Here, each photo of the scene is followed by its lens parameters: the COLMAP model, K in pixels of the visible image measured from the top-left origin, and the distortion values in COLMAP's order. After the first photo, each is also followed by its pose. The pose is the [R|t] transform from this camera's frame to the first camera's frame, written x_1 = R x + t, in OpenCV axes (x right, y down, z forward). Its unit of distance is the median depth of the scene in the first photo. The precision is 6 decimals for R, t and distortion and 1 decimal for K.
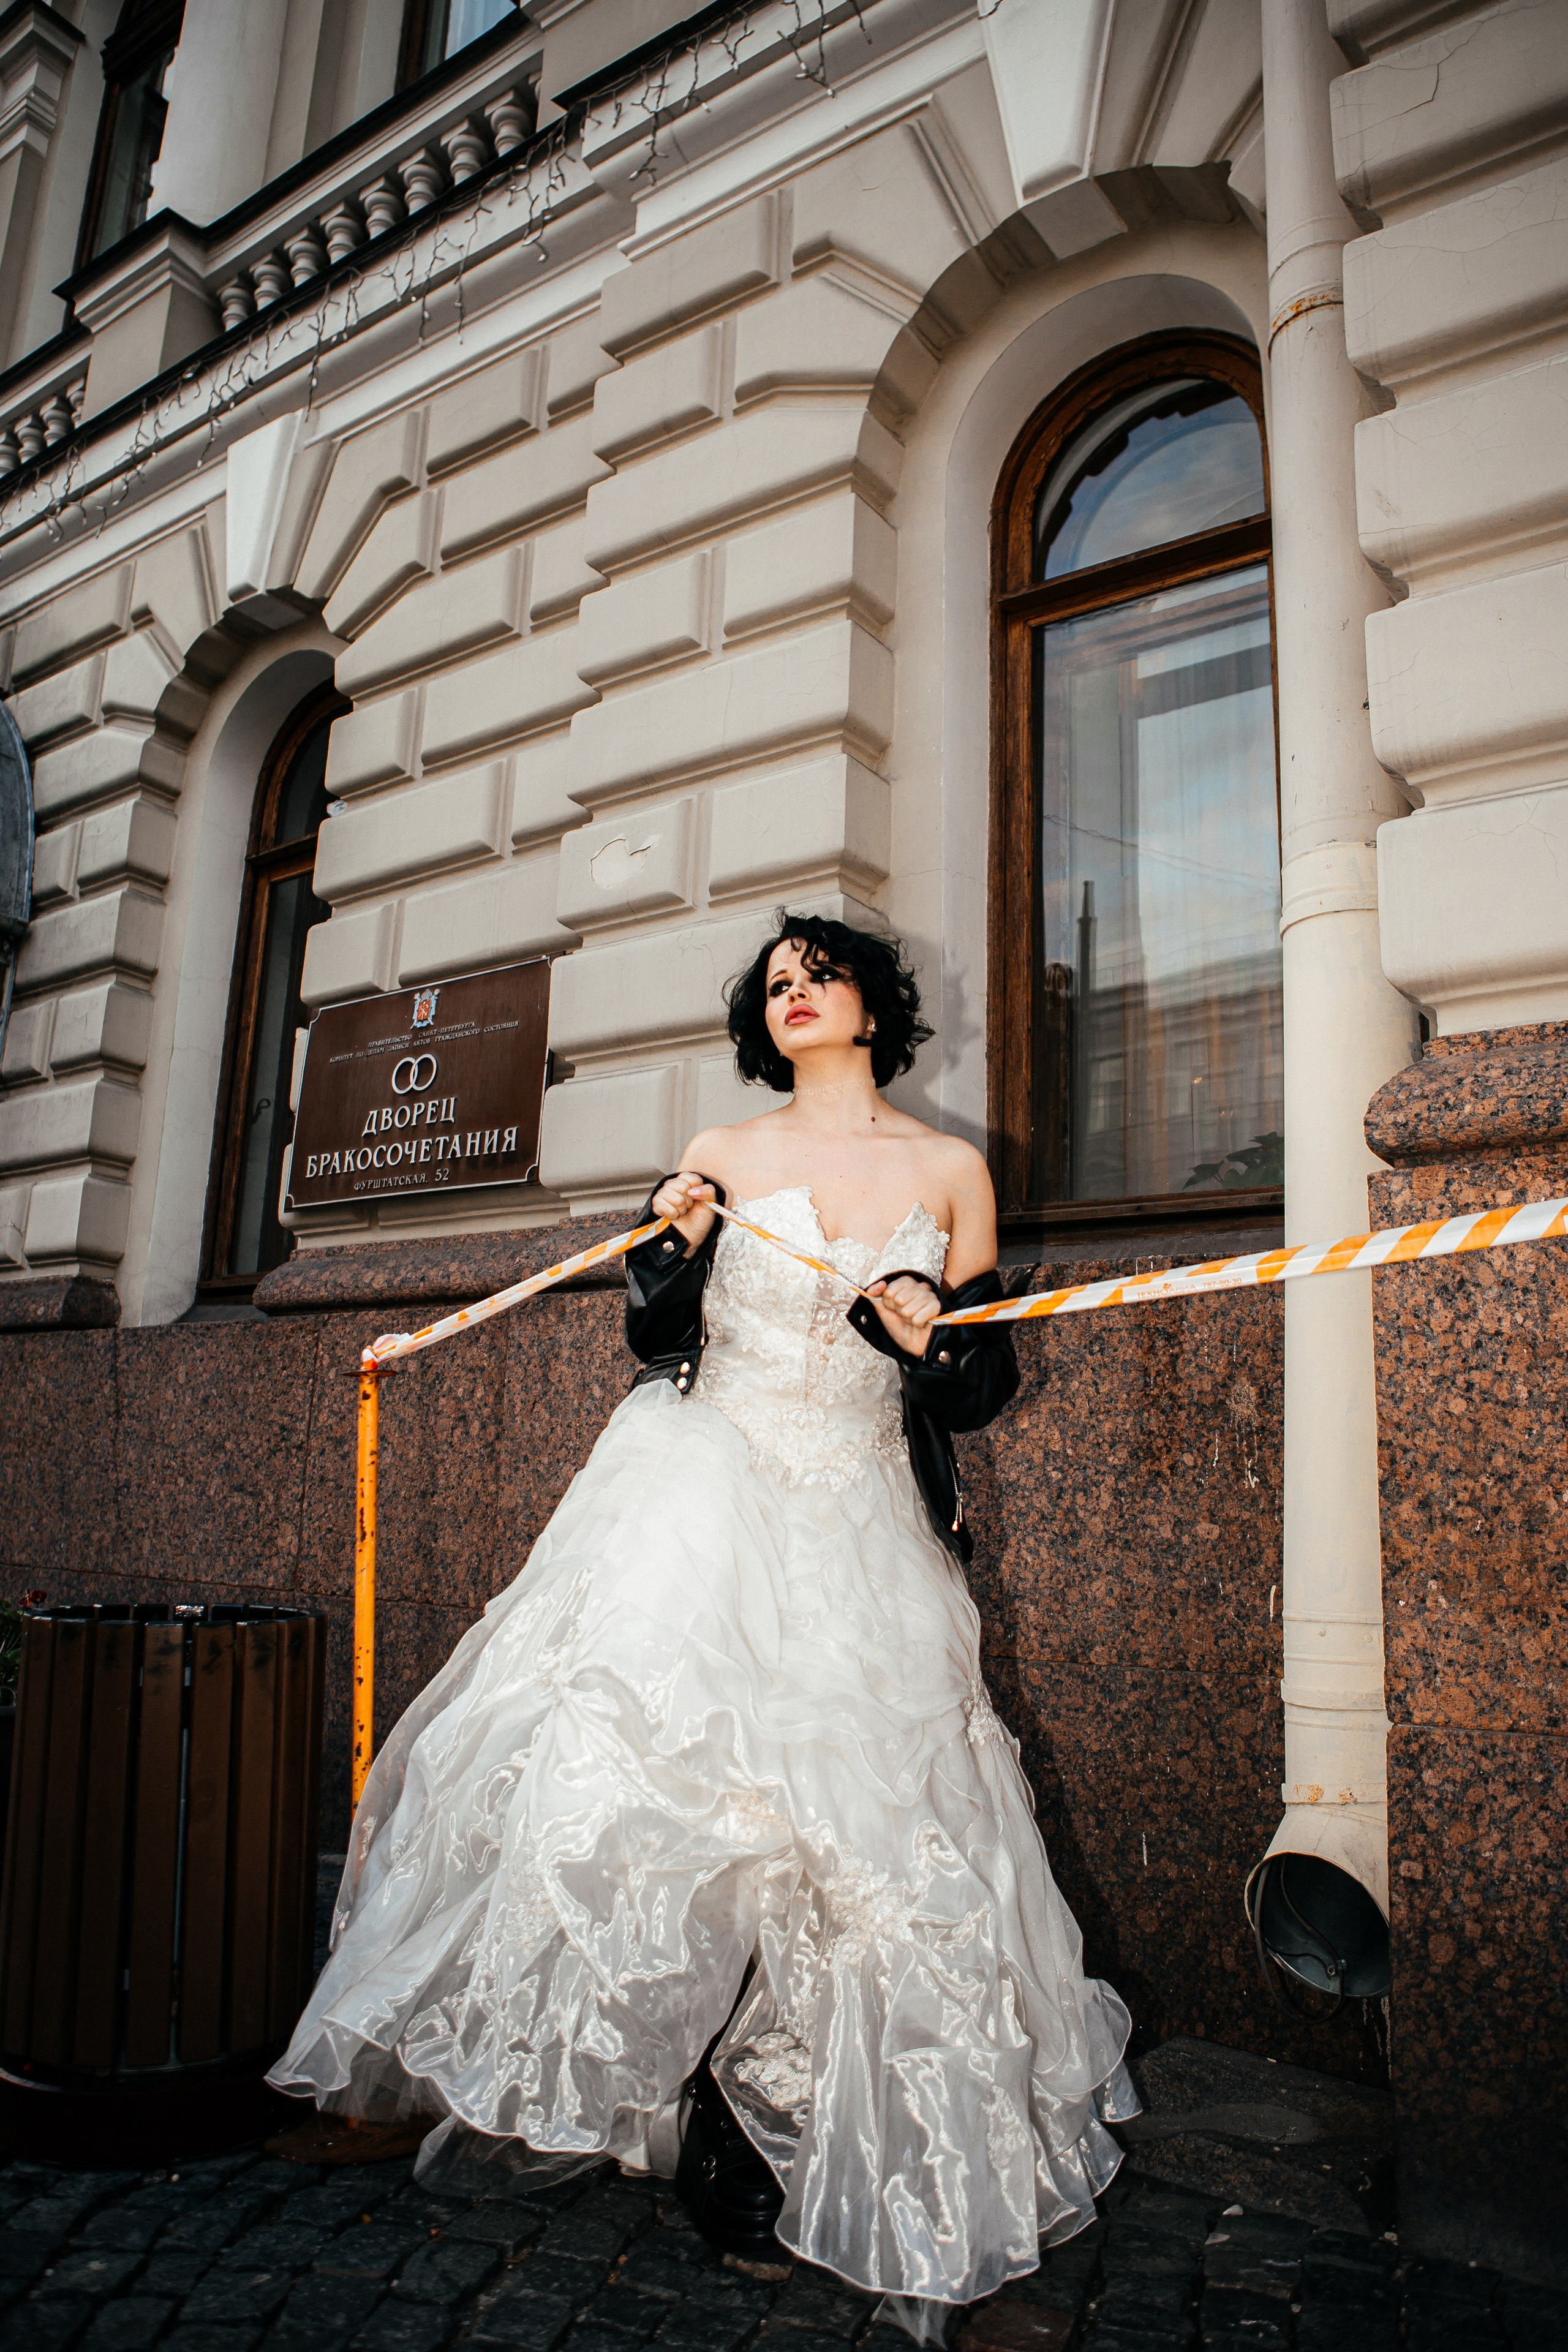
lens RADIAL K [[1714.9, 0, 789.0], [0, 1714.9, 1136.2], [0, 0, 1]] dist [-0.117325, 0.087100]
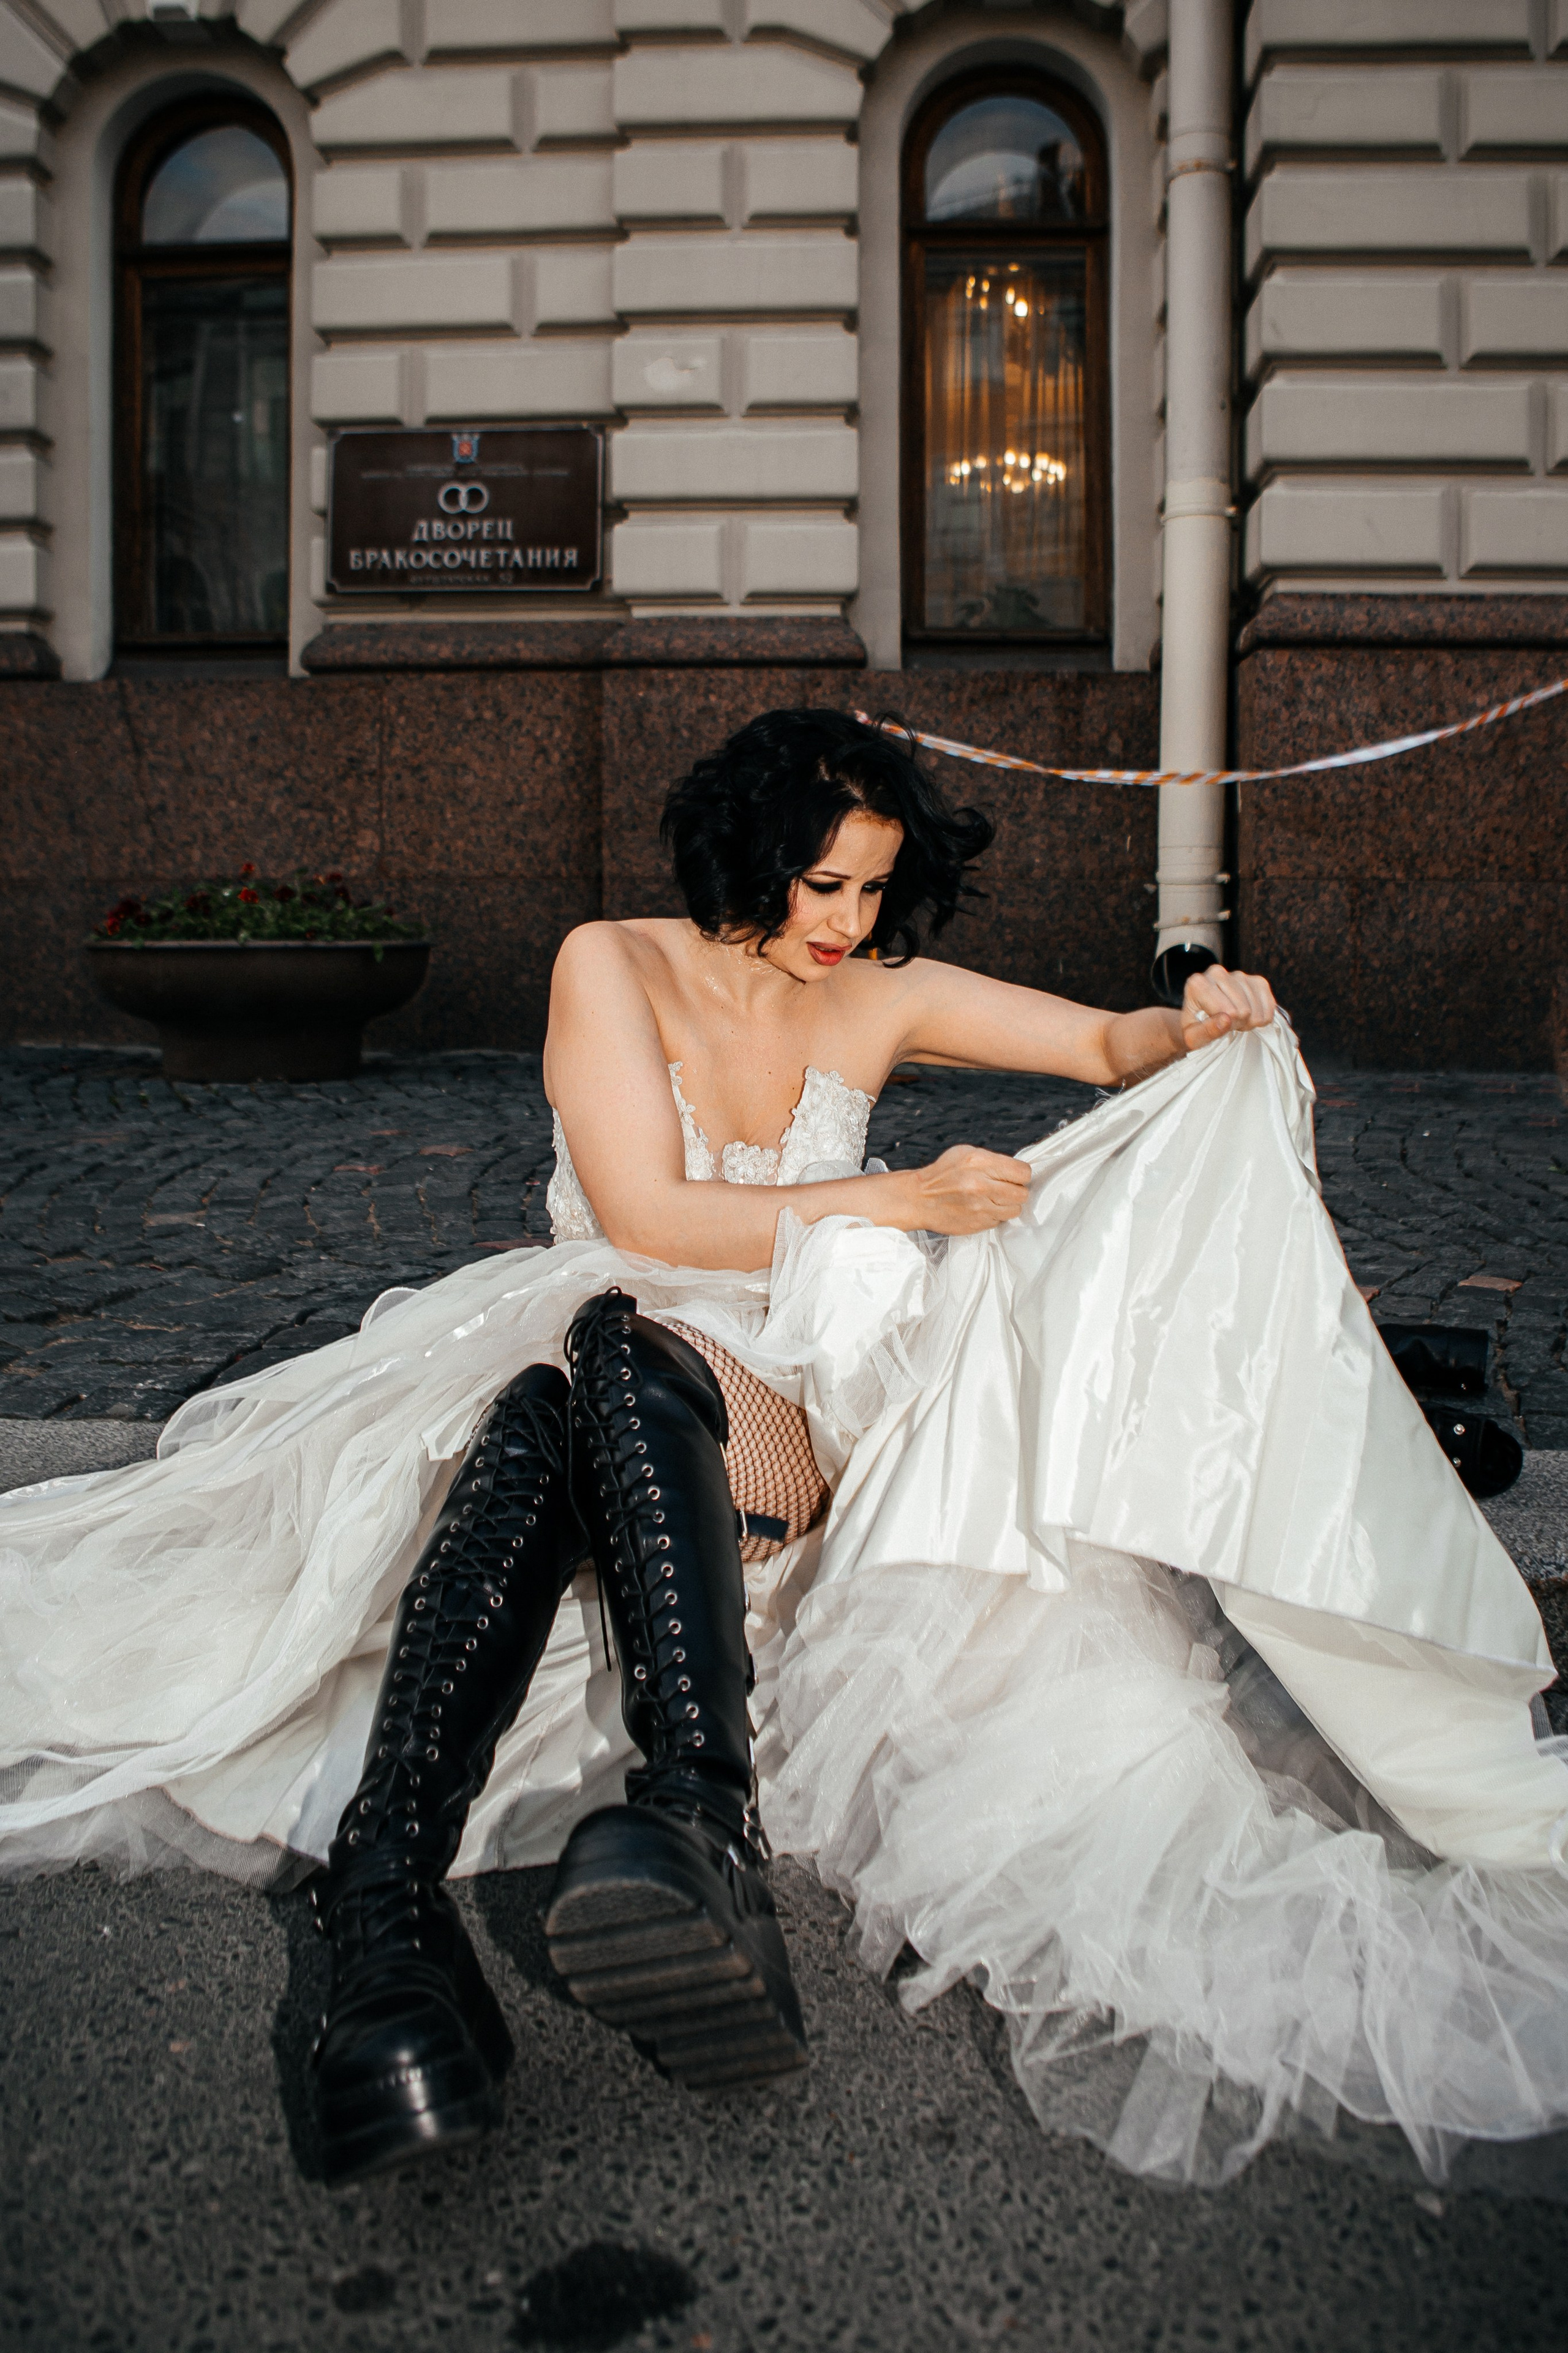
lens RADIAL K [[1906.1, 0, 790.5], [0, 1906.1, 1028.3], [0, 0, 1]] dist [-0.120721, 0.109677]
pose [[0.833573, -0.060566, 0.549079, -0.869111], [-0.096779, 0.962587, 0.253102, -0.035751], [-0.543866, -0.264118, 0.796524, -0.445705]]
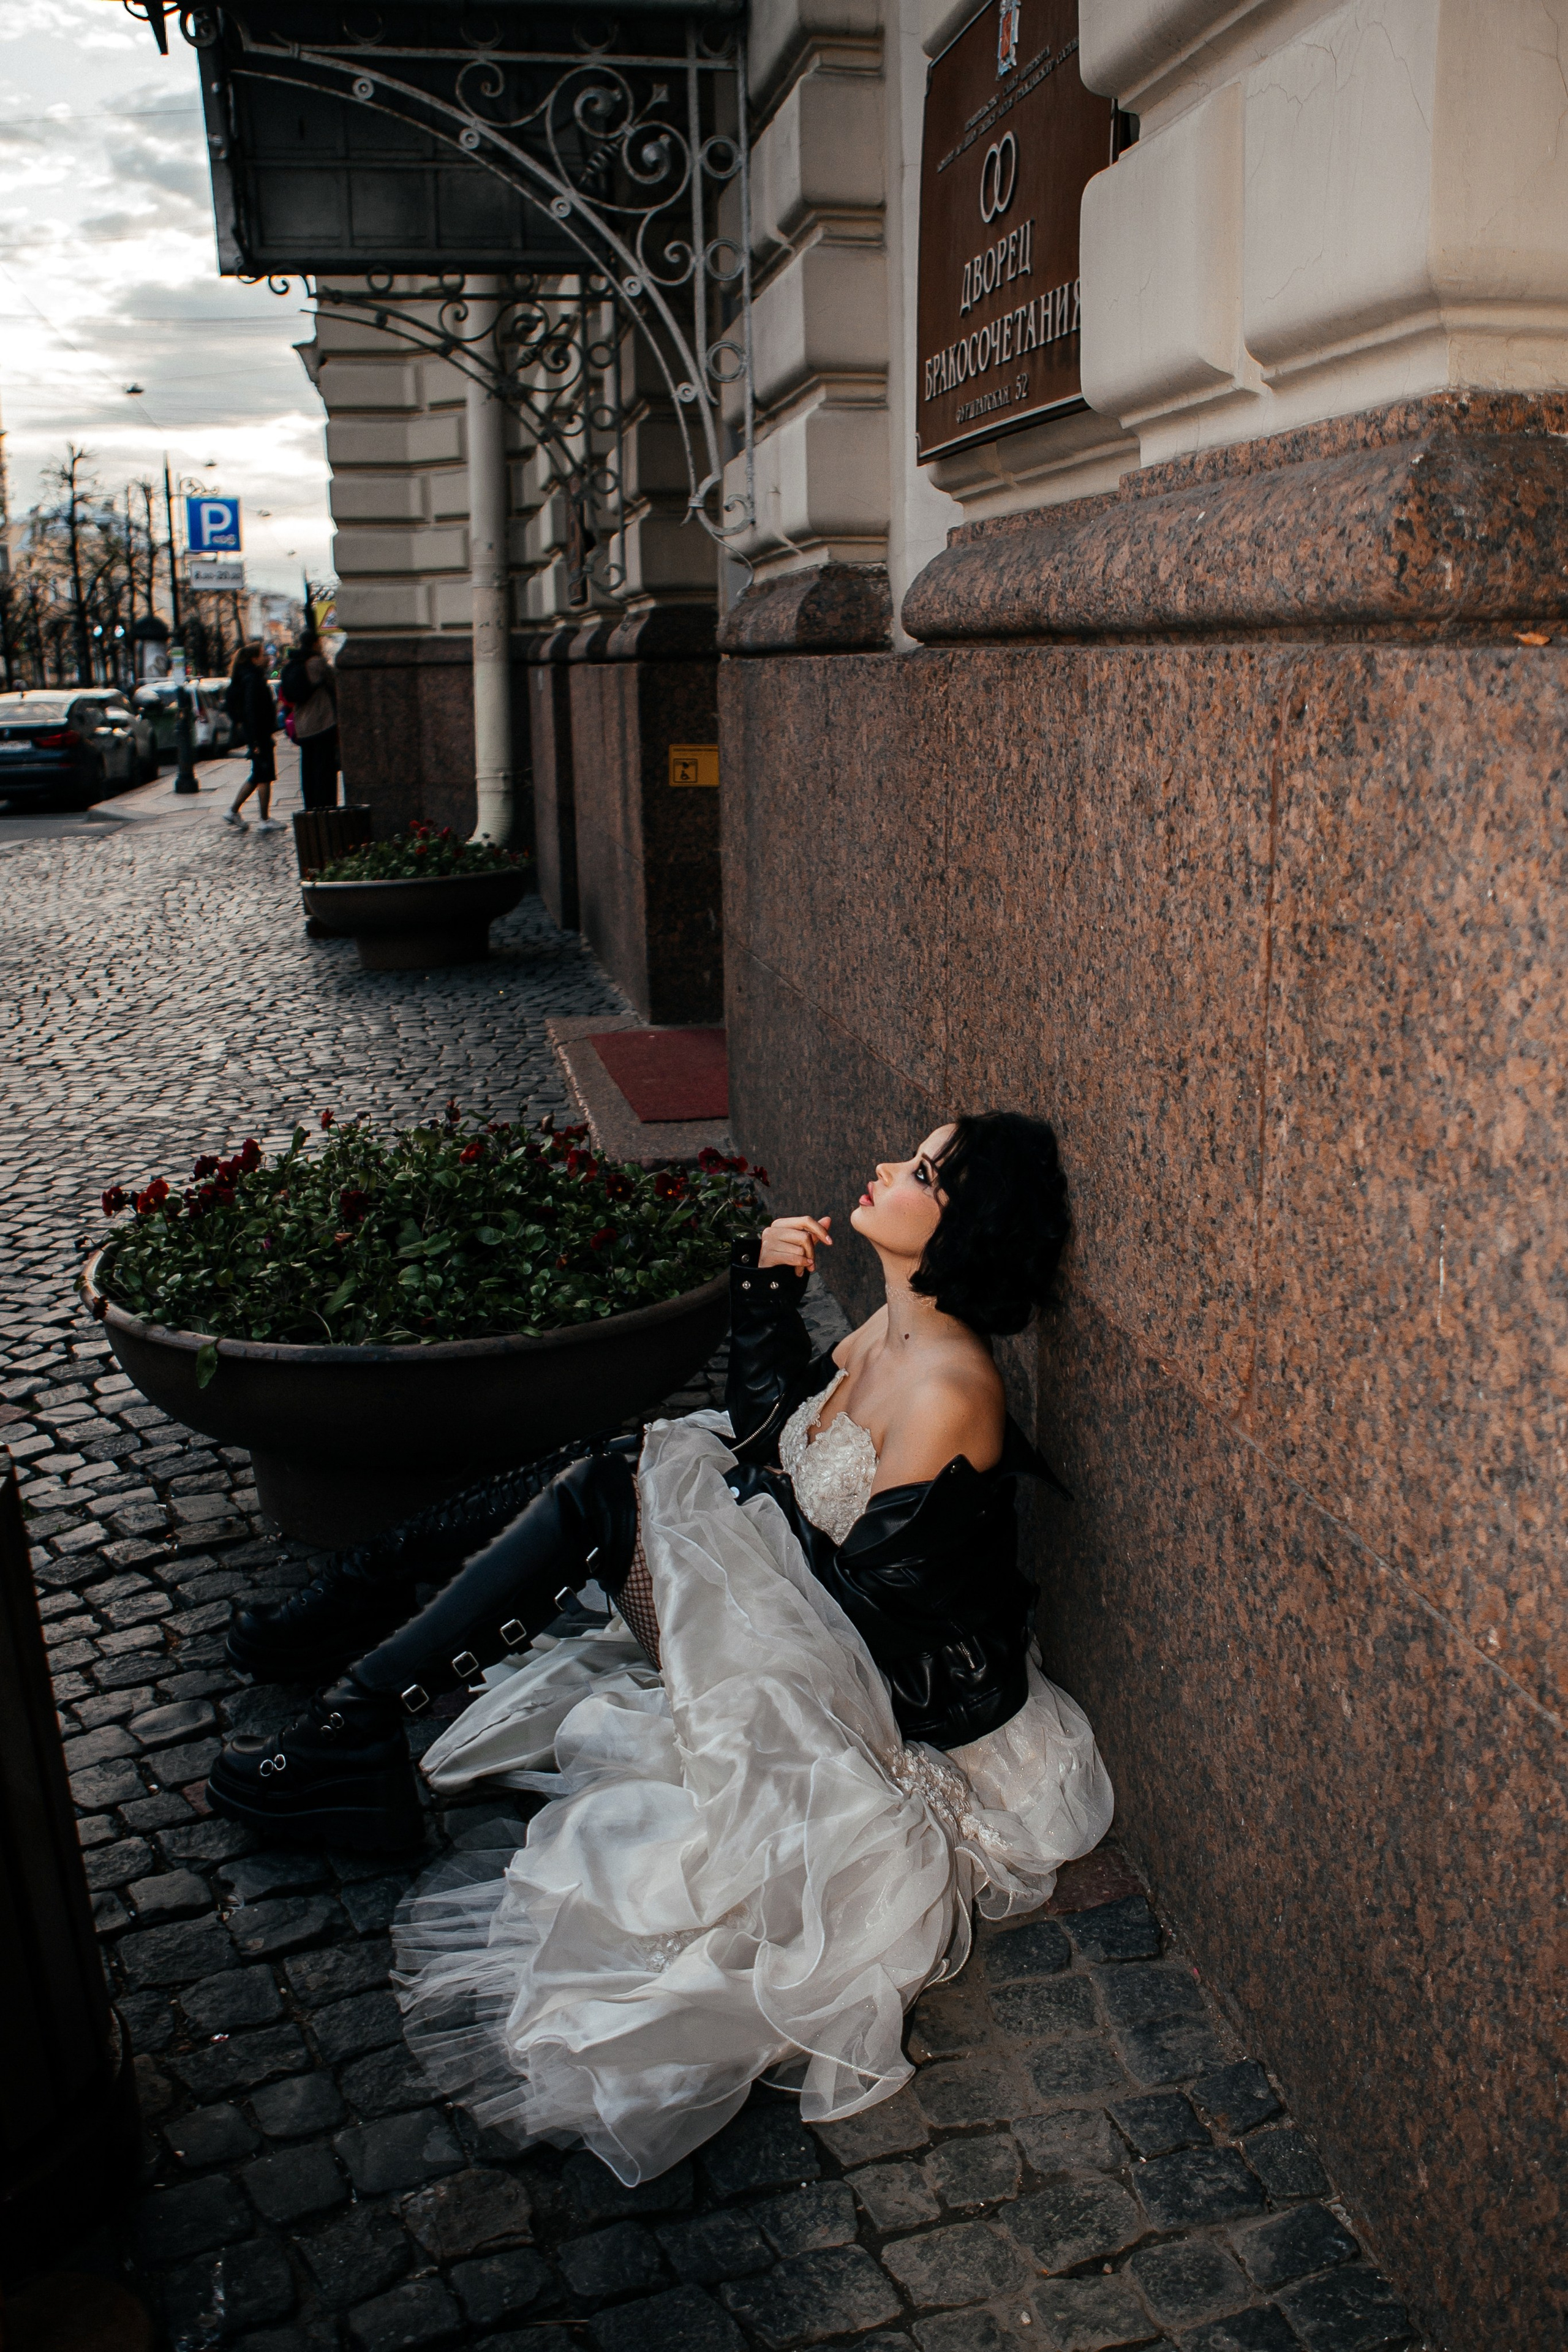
lens RADIAL K [[2108.1, 0, 785.3], [0, 2108.1, 1256.3], [0, 0, 1]] dist [-0.091262, 0.001995]
pose [[0.716739, 0.143456, -0.682426, 0.206328], [0.199851, 0.895305, 0.398106, -0.005146], [0.668090, -0.421721, 0.613030, 0.455297]]
